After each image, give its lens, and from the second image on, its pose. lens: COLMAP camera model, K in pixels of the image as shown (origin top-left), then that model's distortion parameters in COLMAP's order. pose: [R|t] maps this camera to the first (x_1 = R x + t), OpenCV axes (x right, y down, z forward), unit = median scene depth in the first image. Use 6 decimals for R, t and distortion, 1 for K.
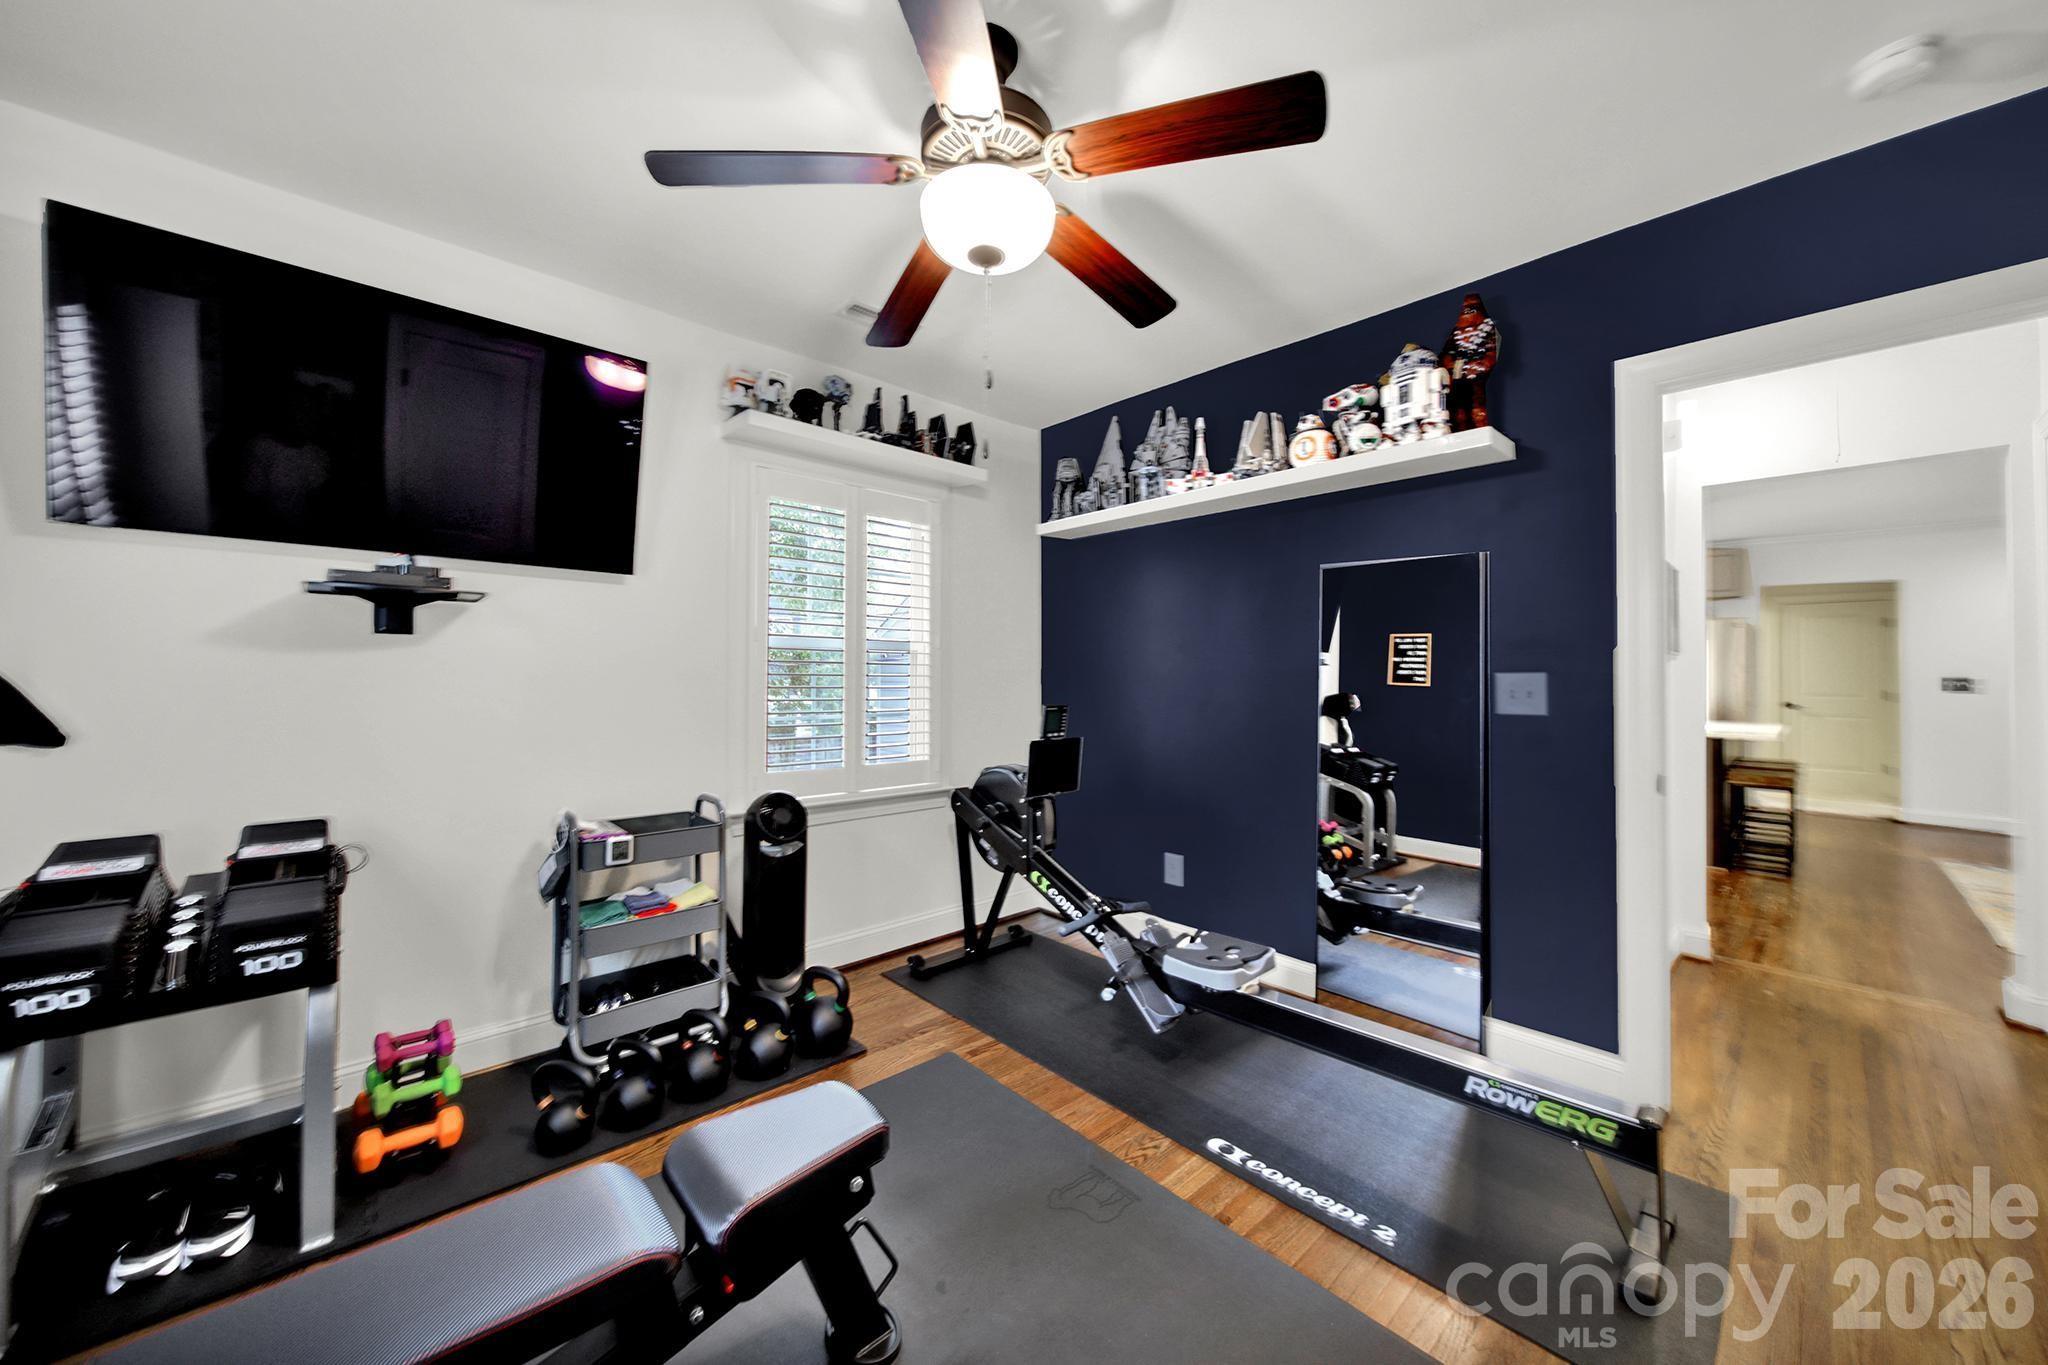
lens RADIAL K [[745.5, 0, 1029.9], [0, 745.5, 661.5], [0, 0, 1]] dist [-0.001650, -0.000042]
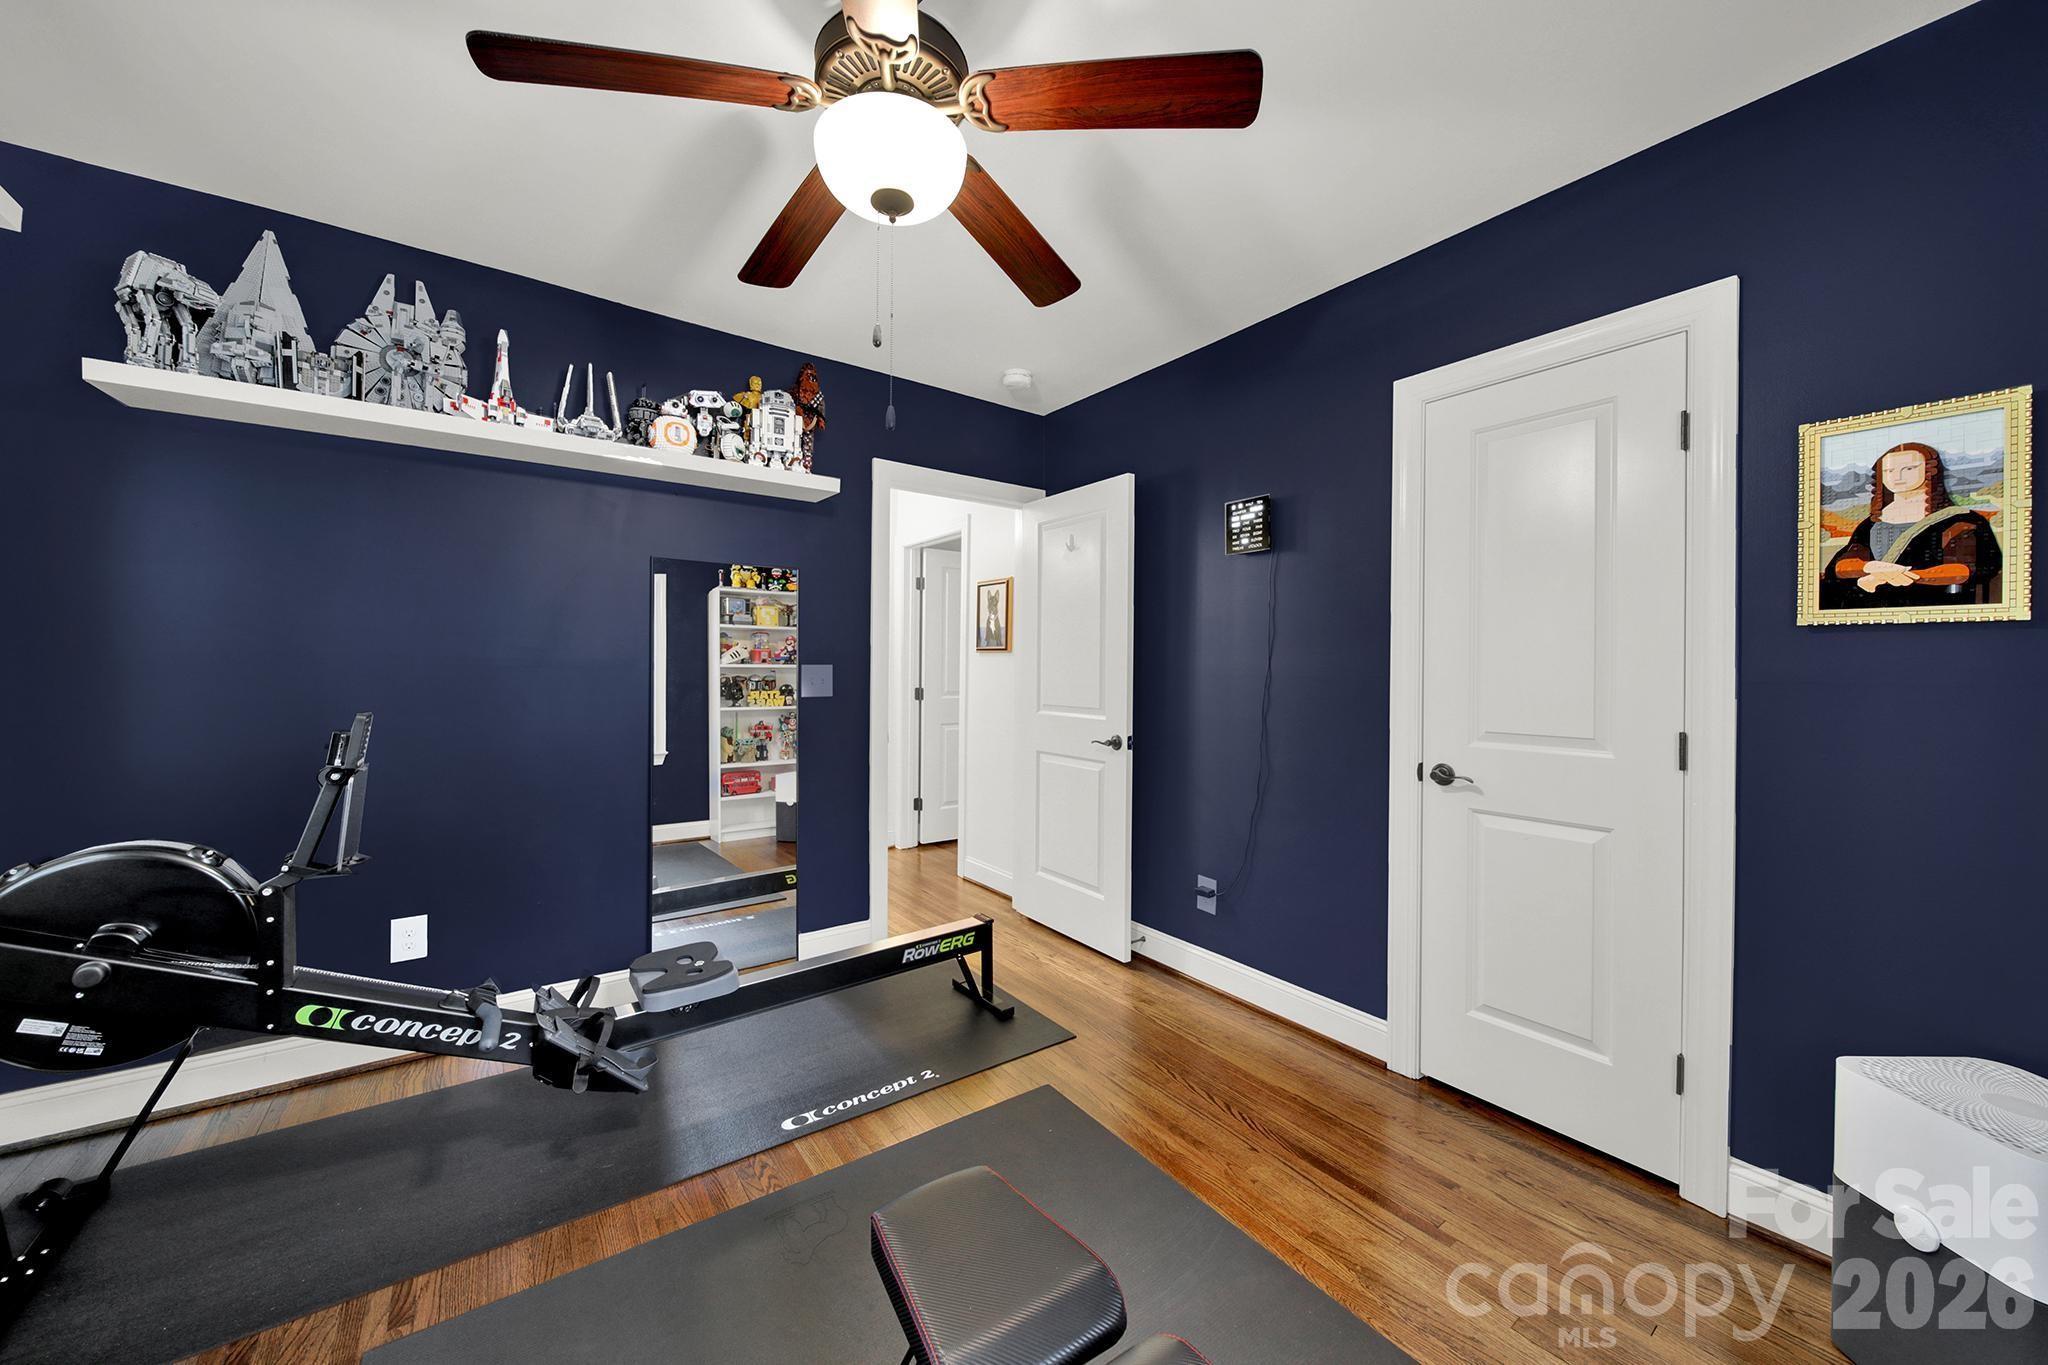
lens RADIAL K [[737.1, 0, 1022.4], [0, 737.1, 669.9], [0, 0, 1]] dist [0.000175, 0.000001]
pose [[0.127247, -0.006718, 0.991848, -0.584402], [-0.029808, 0.999499, 0.010594, -0.001864], [-0.991423, -0.030913, 0.126983, 0.461563]]
